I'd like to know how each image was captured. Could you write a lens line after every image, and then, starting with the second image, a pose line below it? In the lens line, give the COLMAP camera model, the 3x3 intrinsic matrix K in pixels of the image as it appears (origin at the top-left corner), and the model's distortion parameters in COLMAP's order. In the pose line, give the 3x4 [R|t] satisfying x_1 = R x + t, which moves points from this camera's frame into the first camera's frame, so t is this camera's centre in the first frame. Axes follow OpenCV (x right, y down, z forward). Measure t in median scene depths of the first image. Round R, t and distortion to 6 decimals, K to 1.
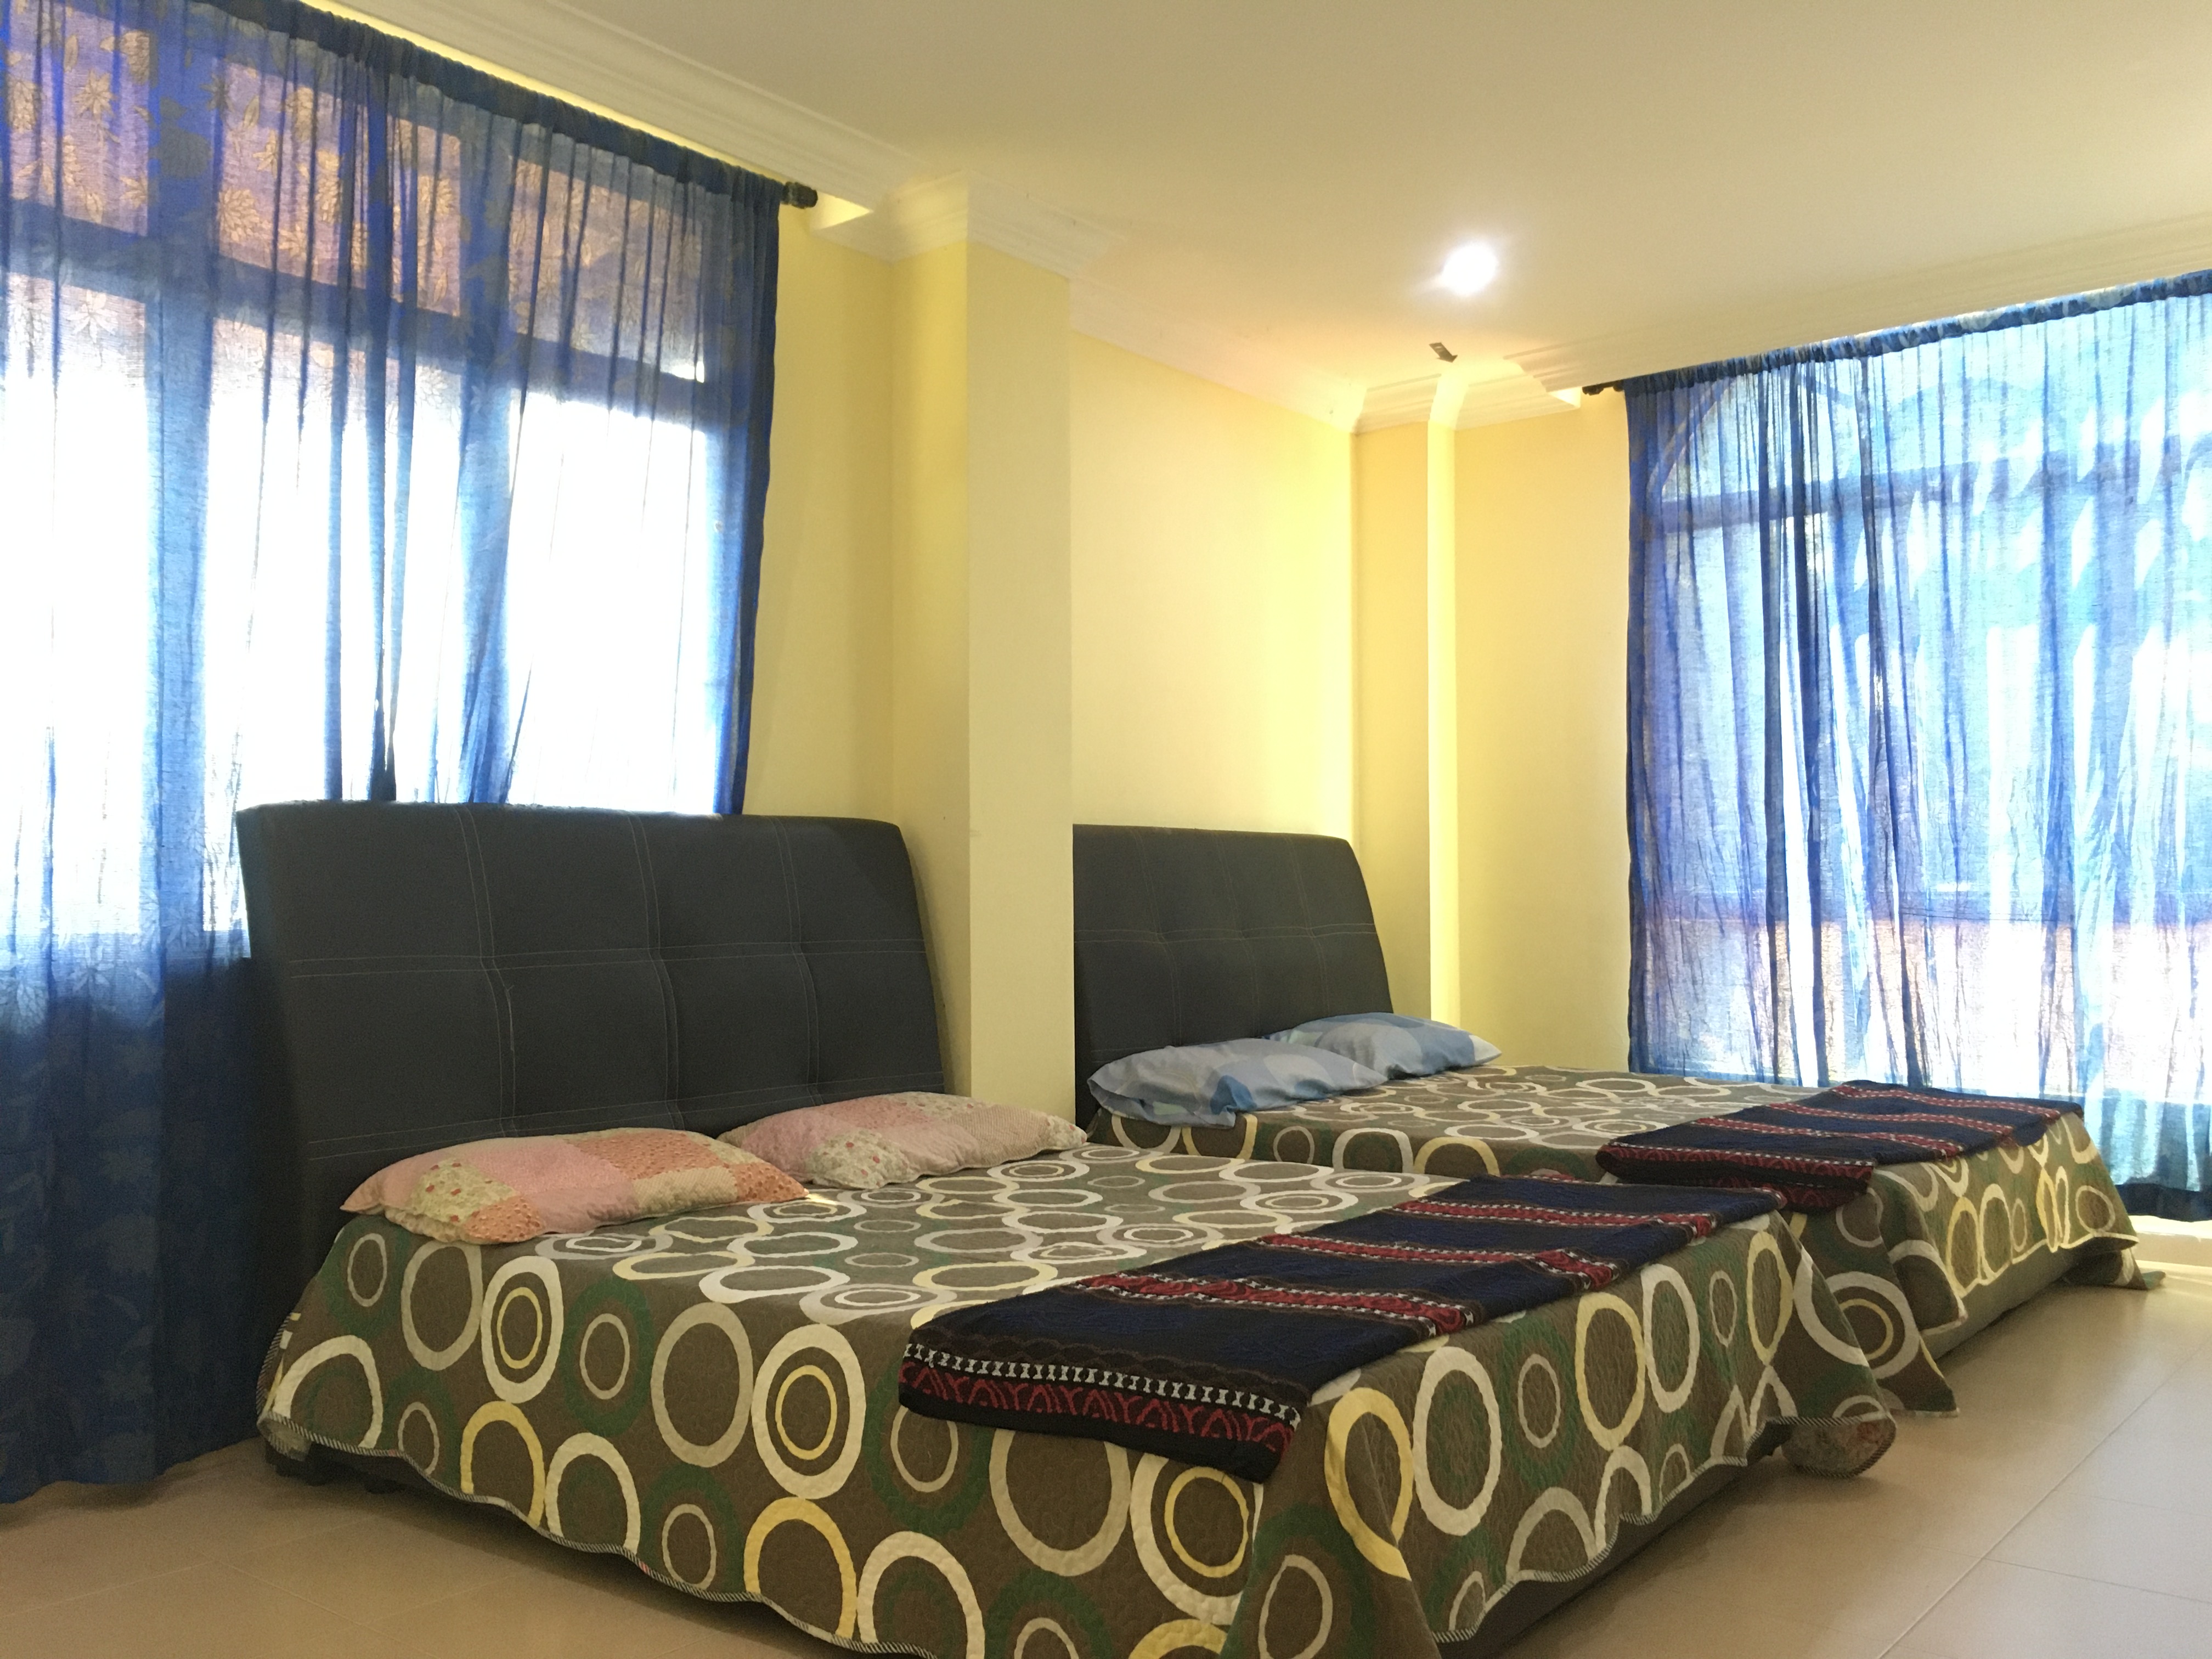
lens RADIAL K [[1911.7, 0, 1110.8], [0, 1911.7, 829.9], [0, 0, 1]] dist [0.029541, -0.026175]
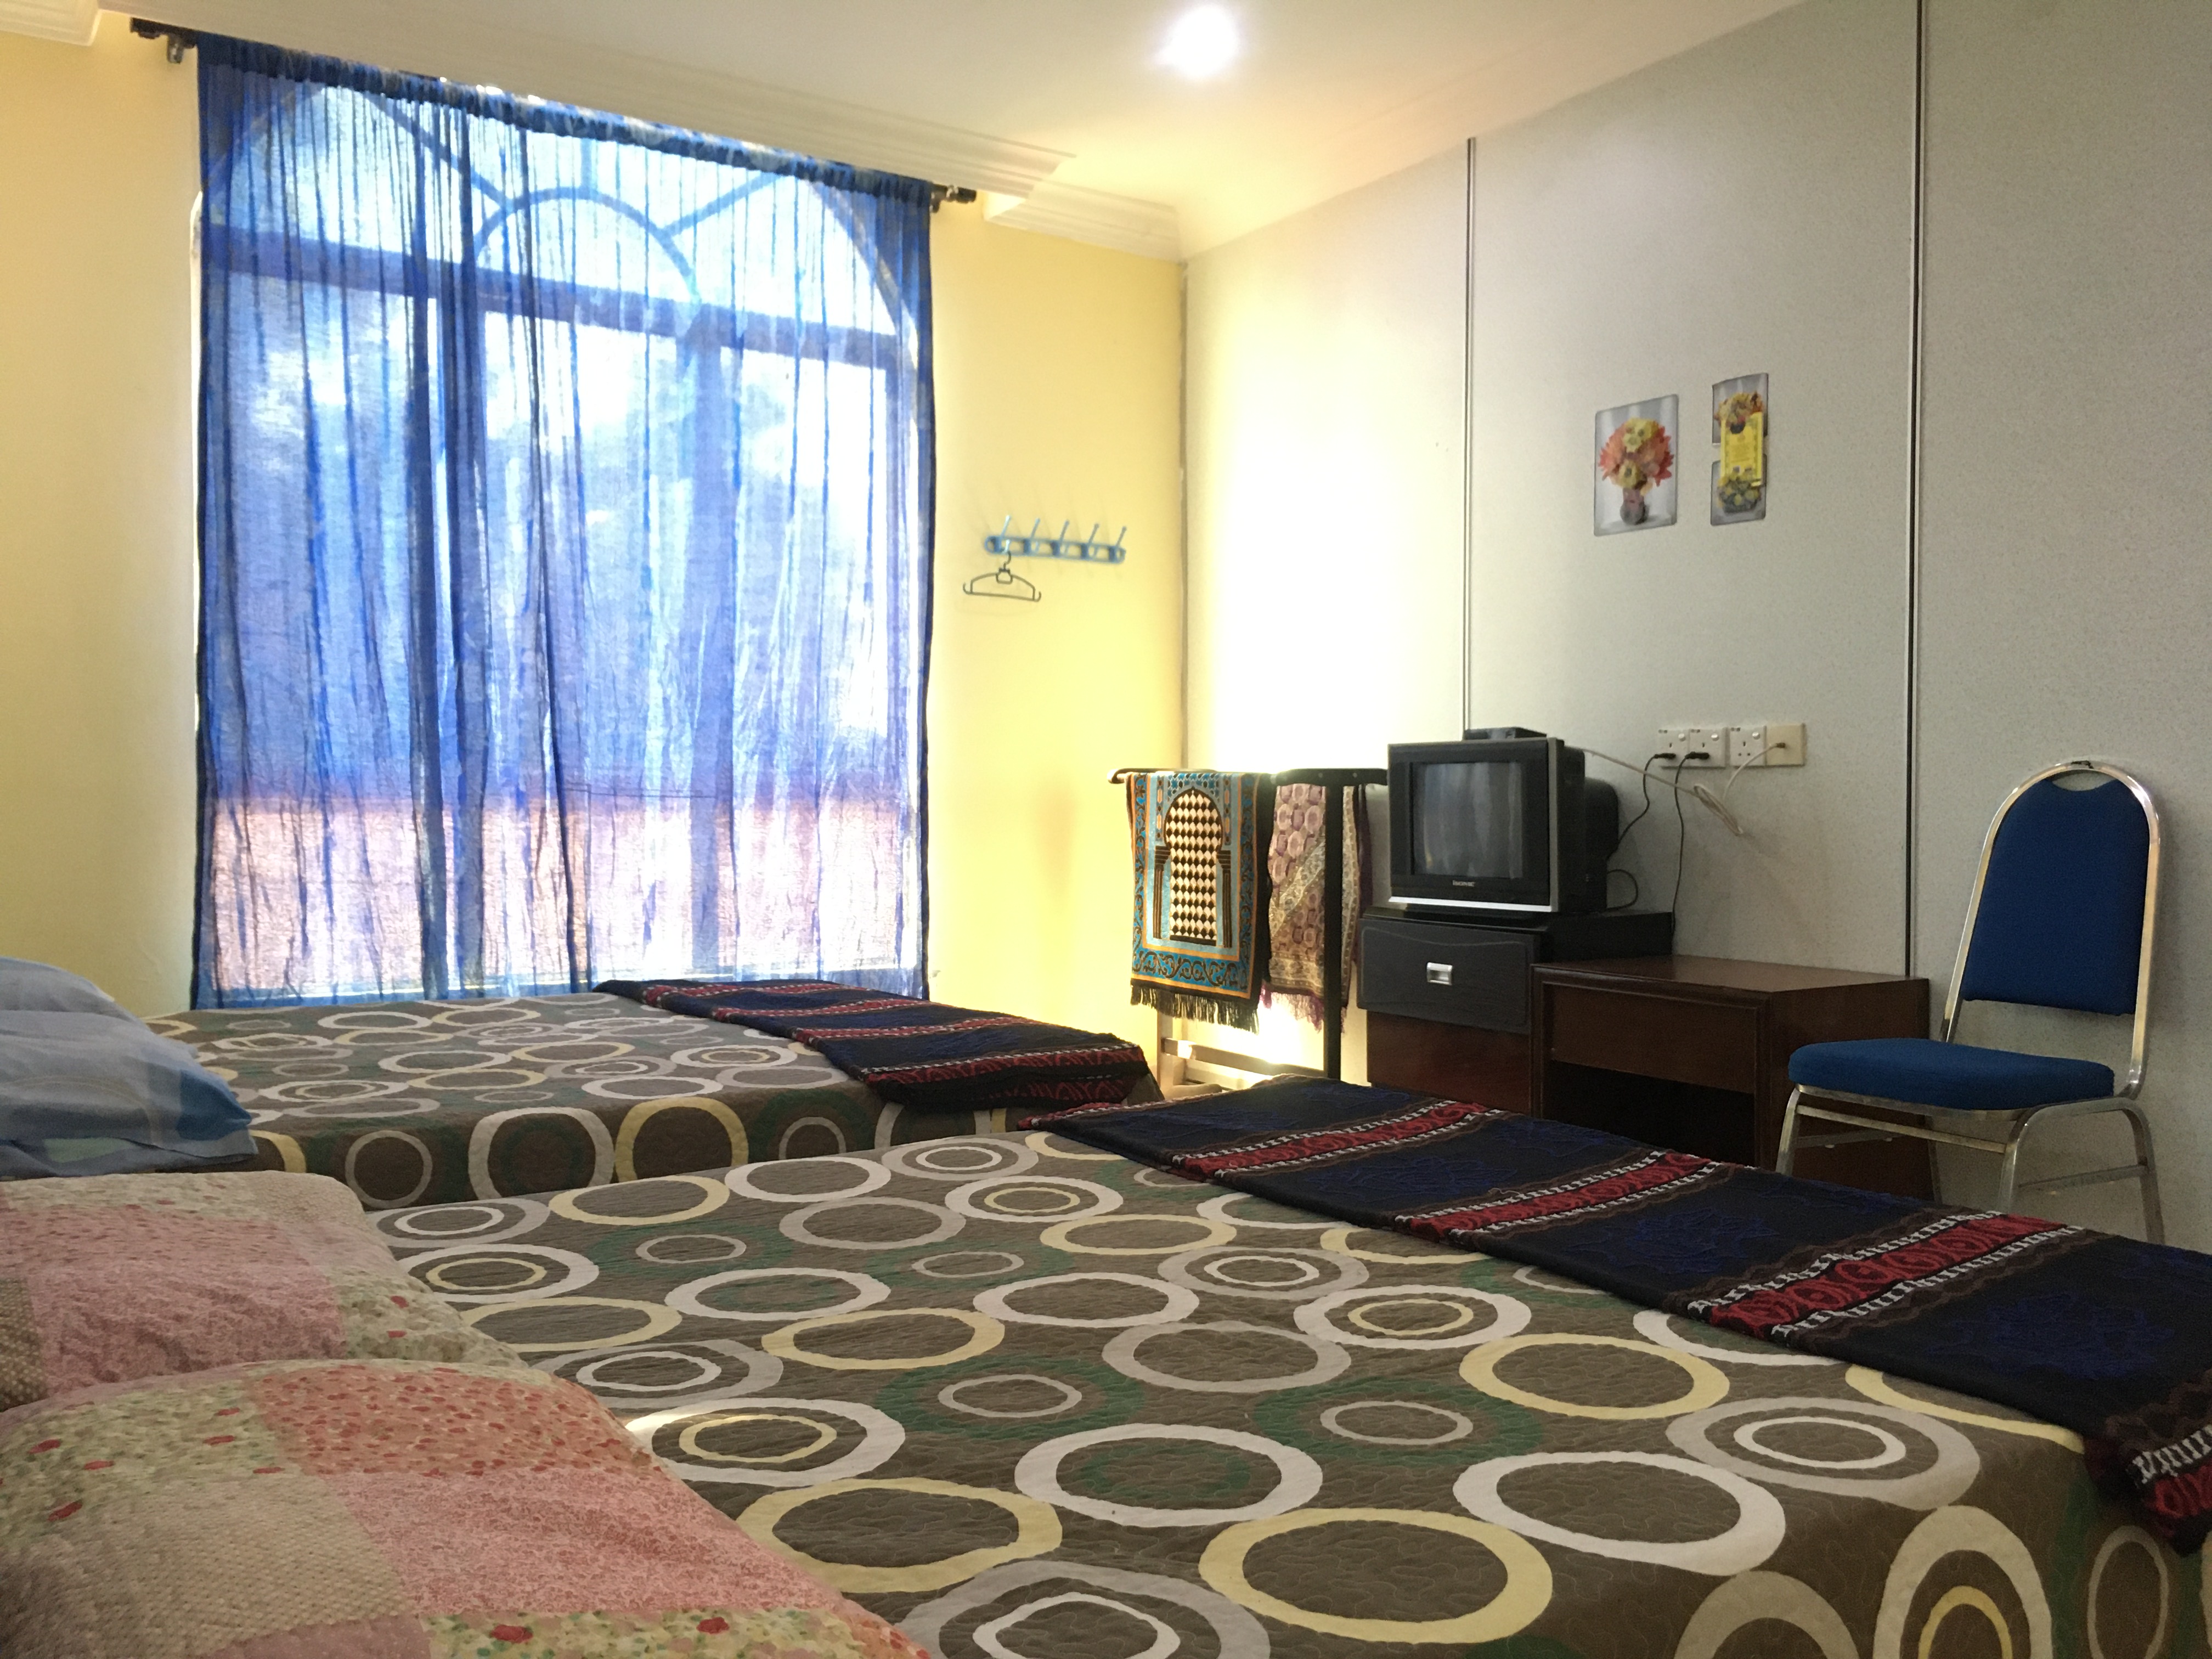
lens RADIAL K [[1911.7, 0, 1109.3], [0, 1911.7, 831.6], [0, 0, 1]] dist [0.029541, -0.026175]
pose [[0.291223, -0.016007, 0.956521, -0.356761], [-0.038240, 0.998866, 0.028358, 0.028894], [-0.955891, -0.044836, 0.290280, 0.519619]]
